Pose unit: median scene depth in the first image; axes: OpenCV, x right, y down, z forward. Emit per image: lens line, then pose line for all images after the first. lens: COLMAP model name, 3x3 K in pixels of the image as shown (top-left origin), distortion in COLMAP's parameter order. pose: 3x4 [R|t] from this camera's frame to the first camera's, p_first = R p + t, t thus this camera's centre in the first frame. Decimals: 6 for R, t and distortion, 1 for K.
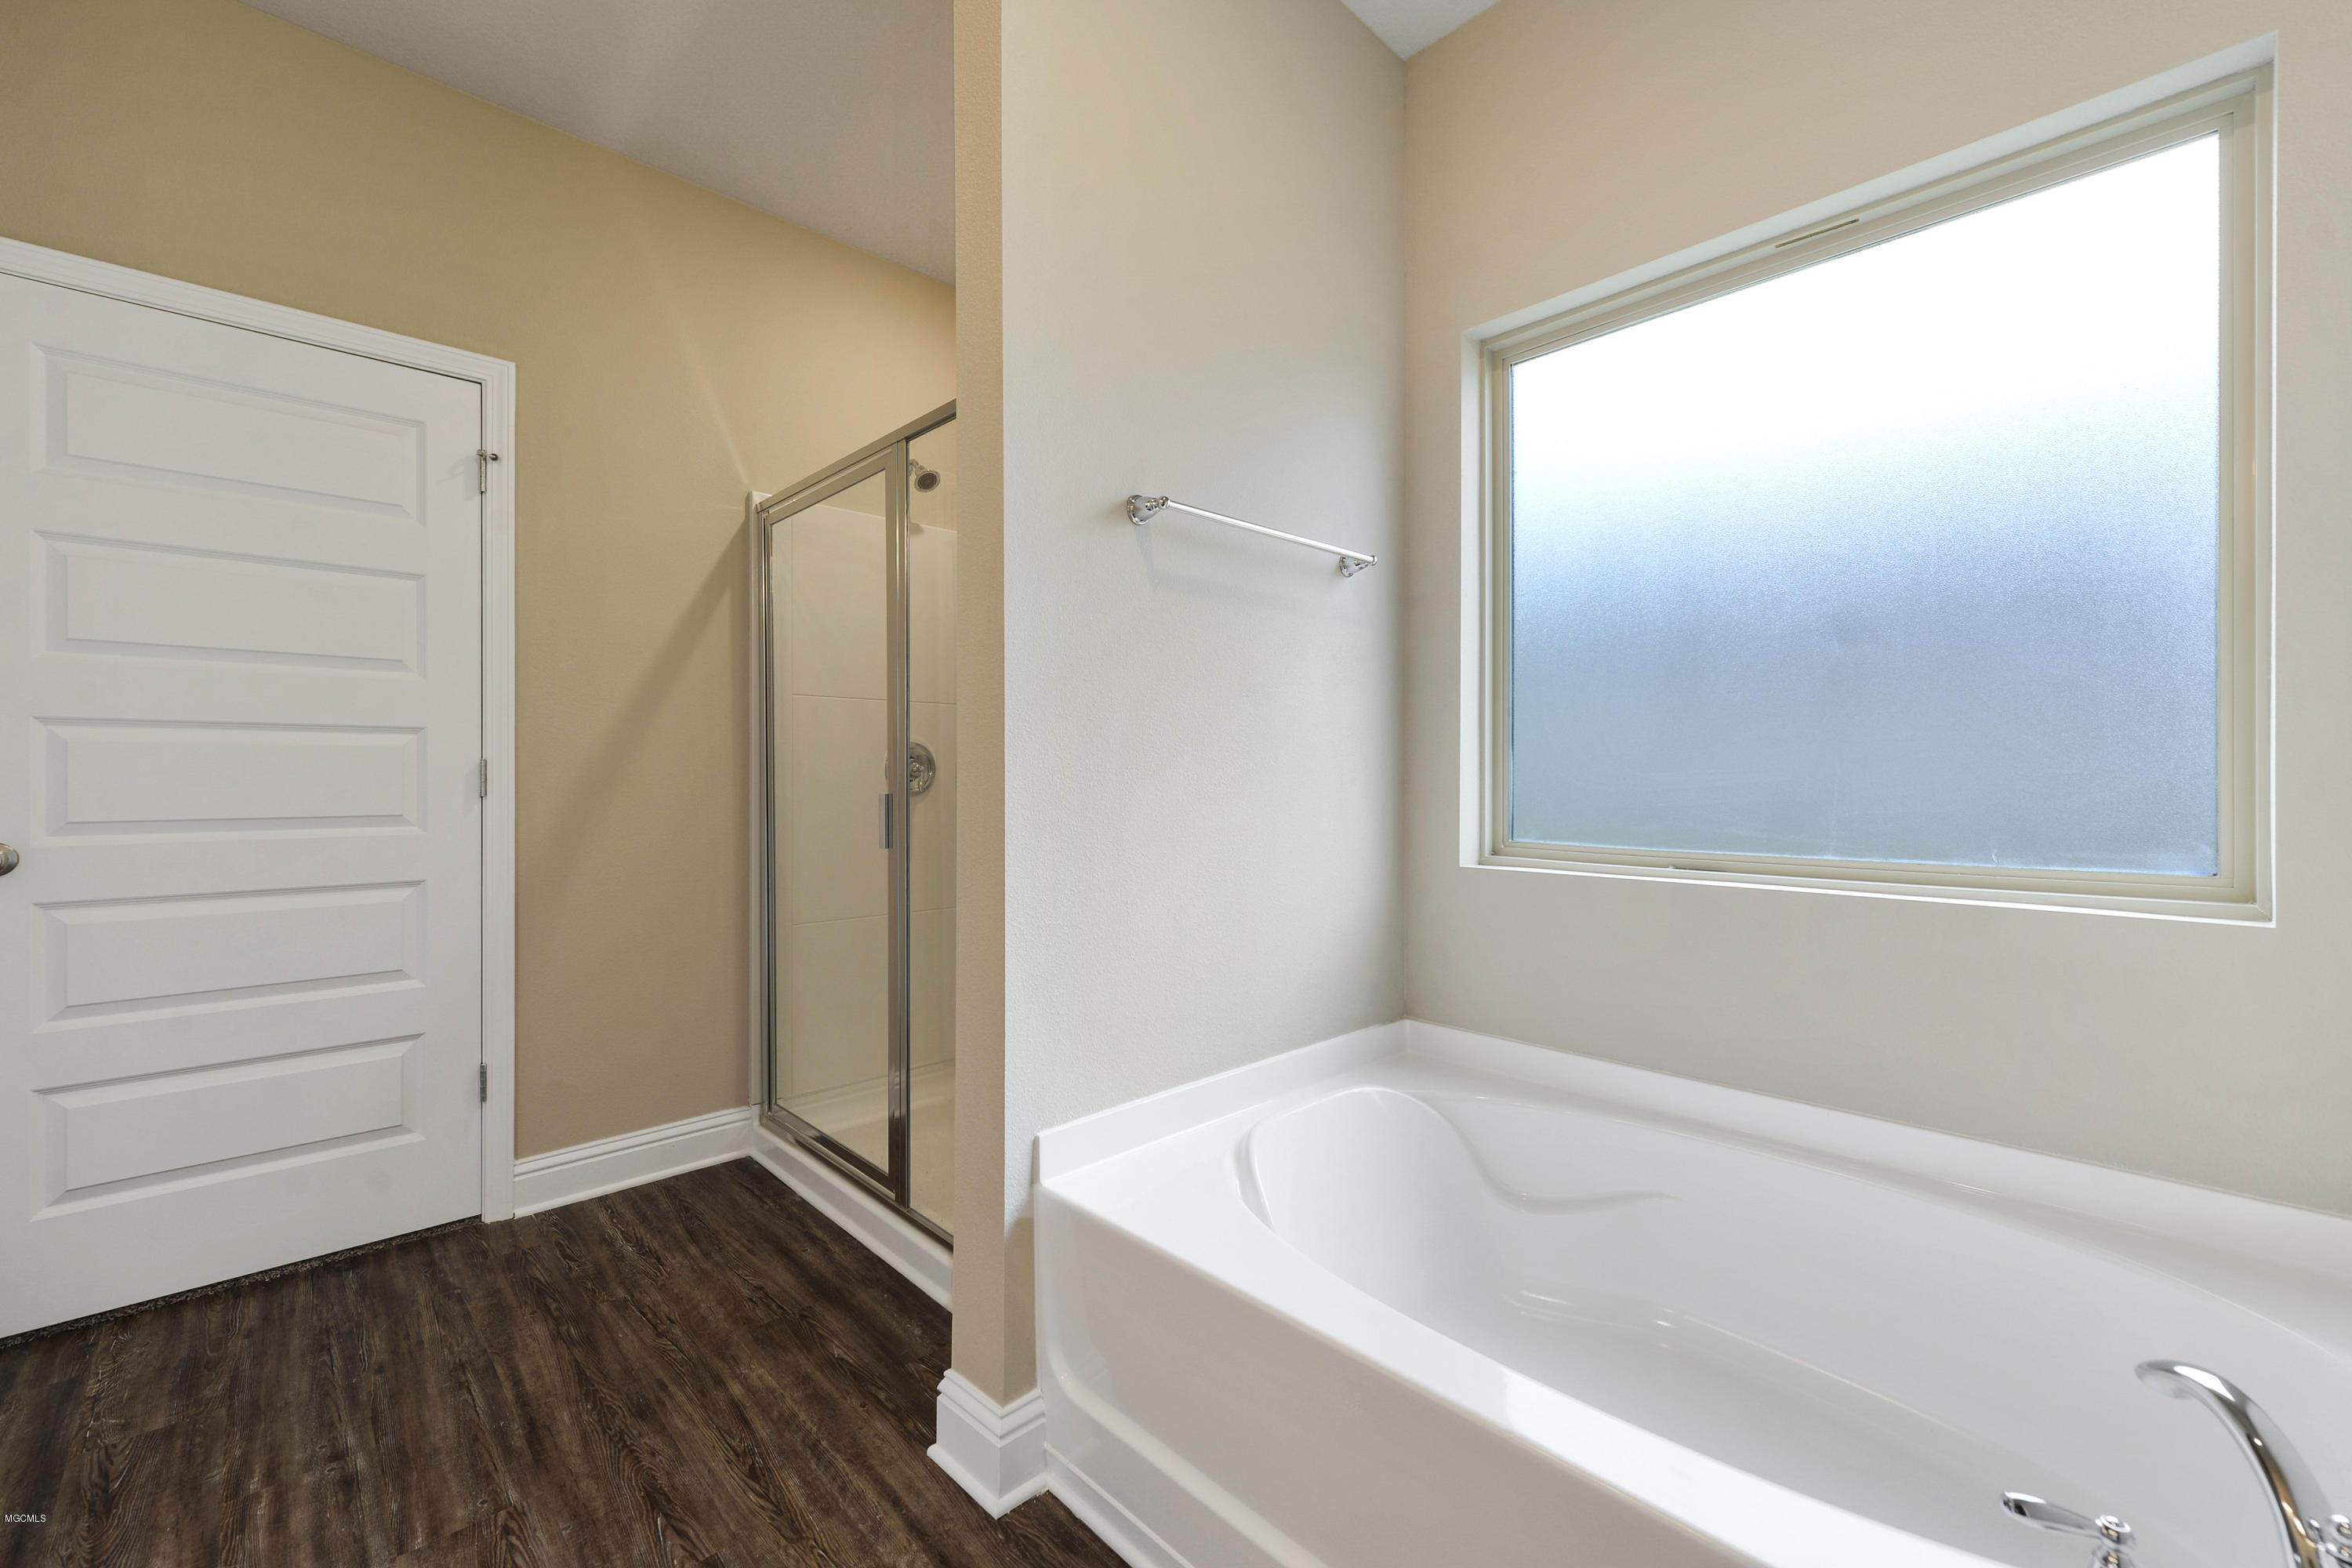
lens RADIAL K [[934.4, 0, 1176.0], [0, 934.4, 784.0], [0, 0, 1]] dist [-0.000355, -0.007715]
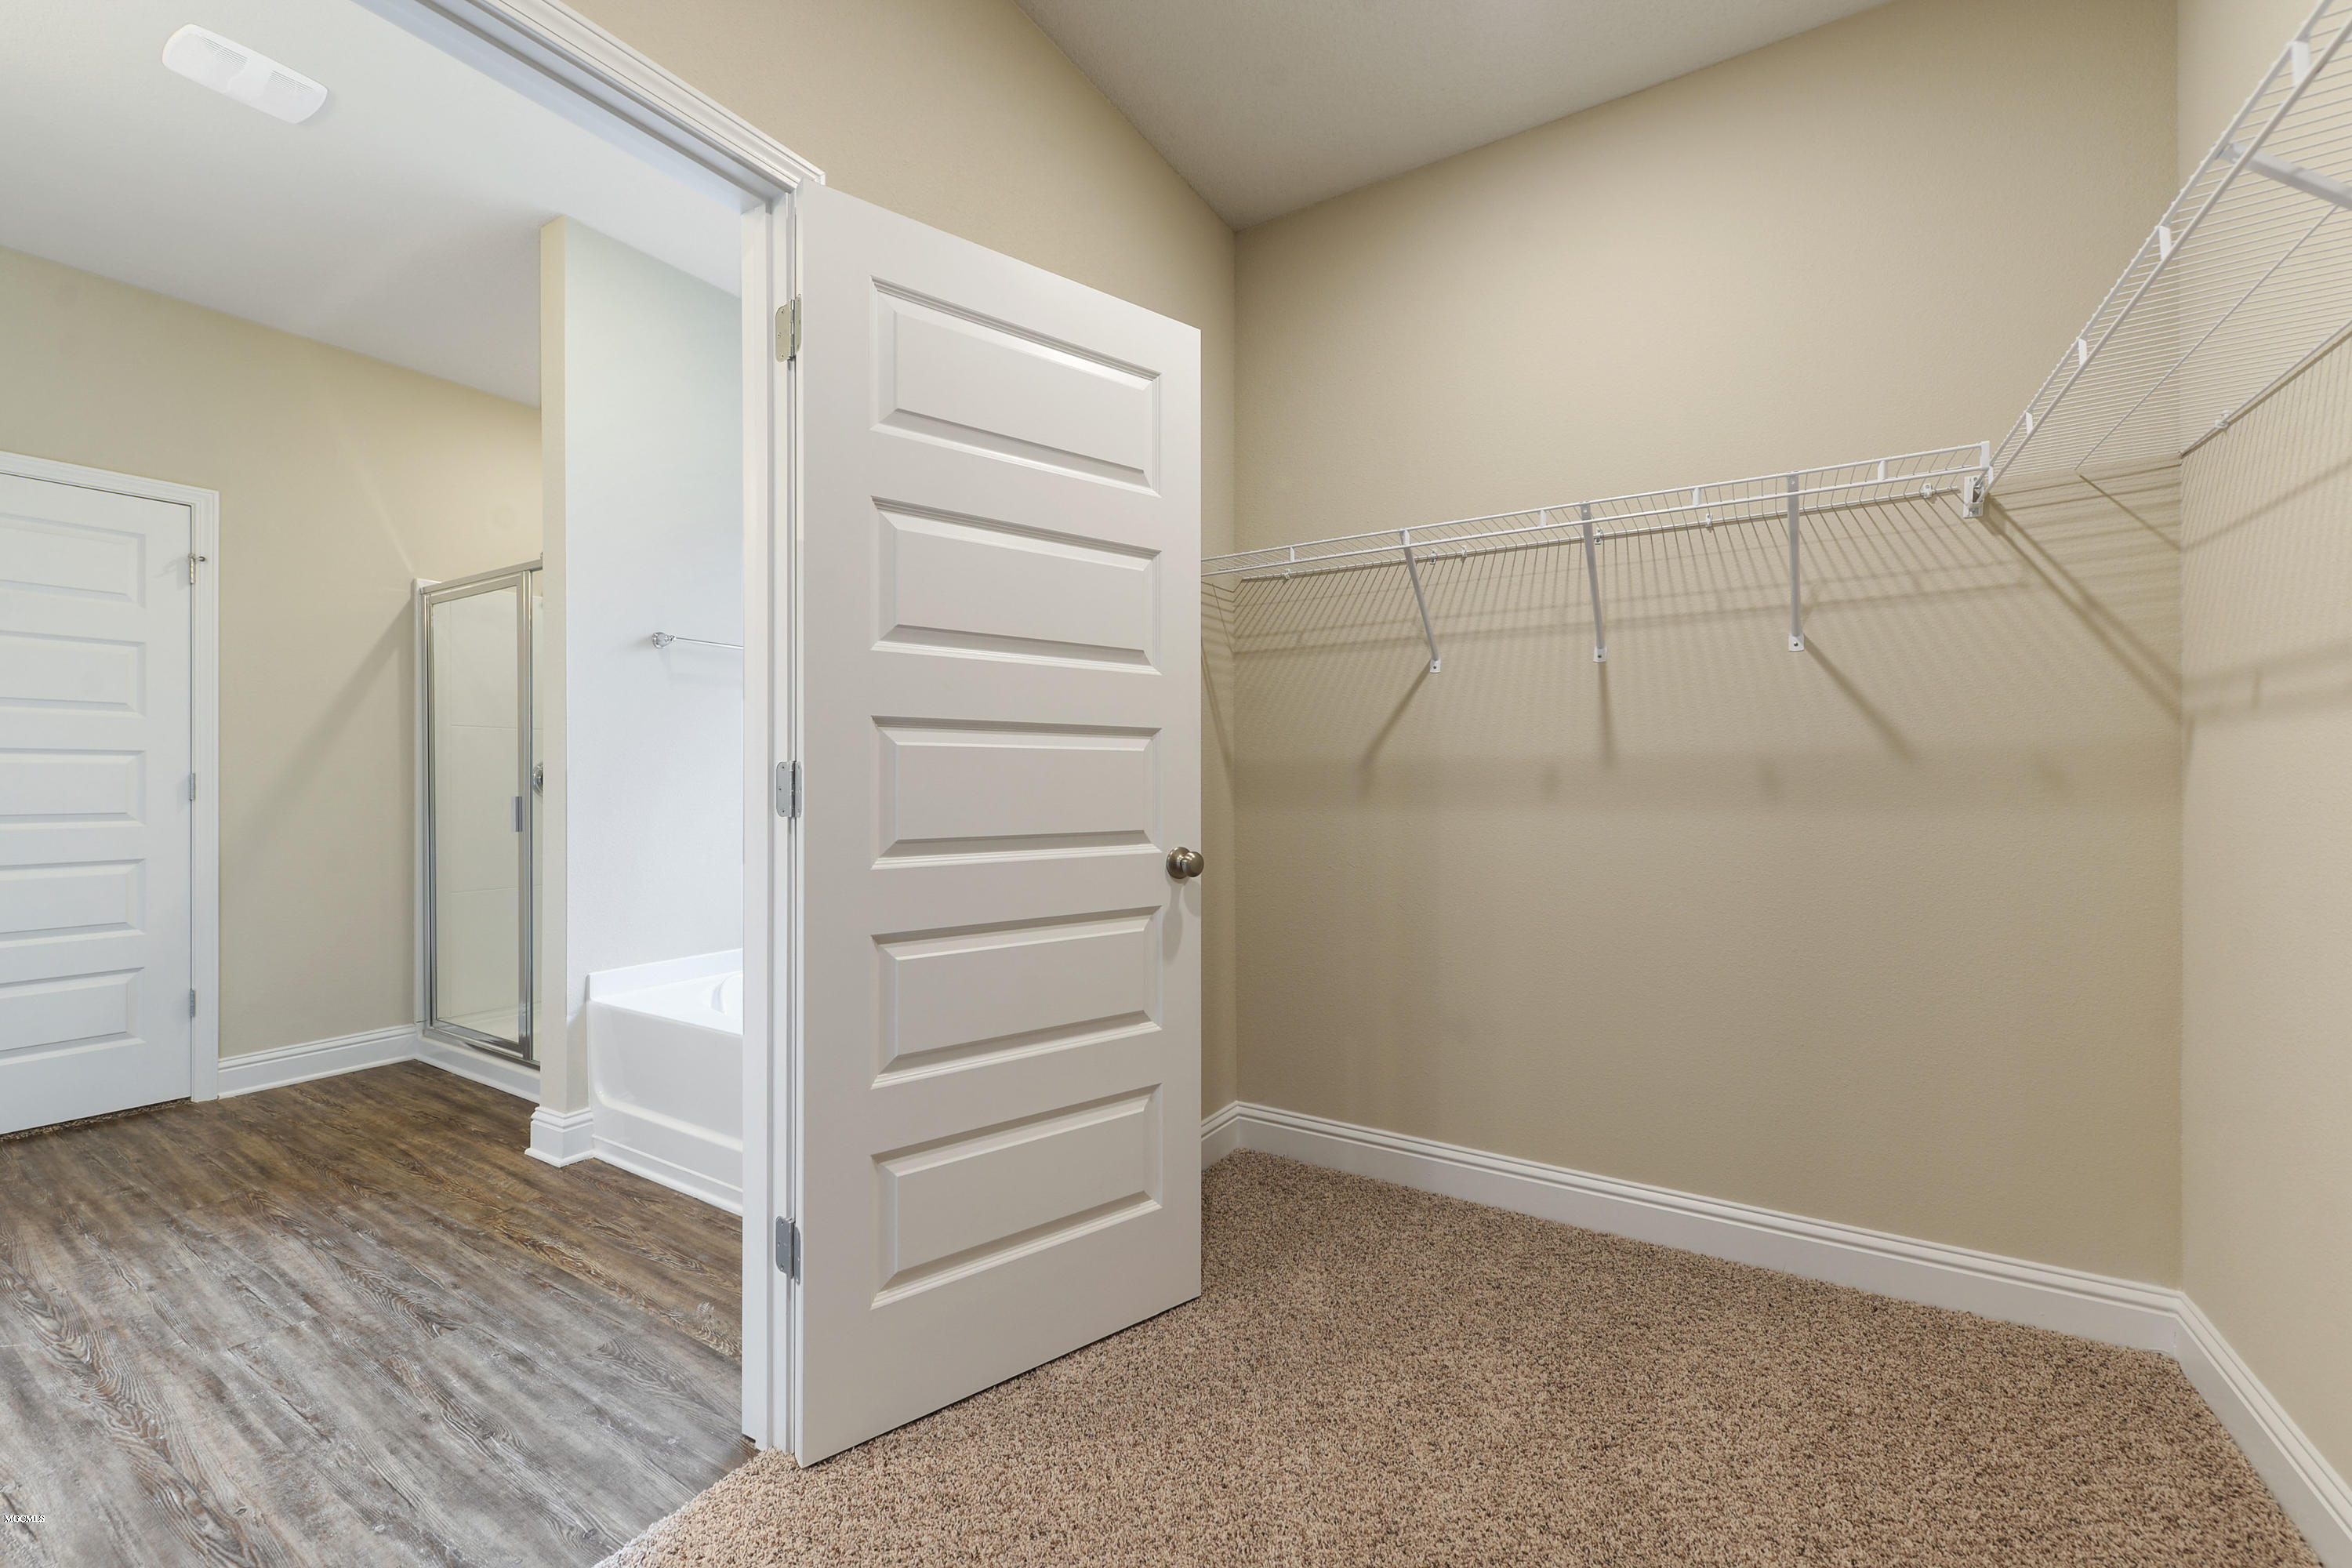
lens RADIAL K [[934.2, 0, 1176.0], [0, 934.2, 784.0], [0, 0, 1]] dist [0.001856, -0.003734]
pose [[0.968209, -0.001691, 0.250137, 0.356632], [0.002615, 0.999991, -0.003361, -0.001715], [-0.250129, 0.003908, 0.968205, -0.764487]]
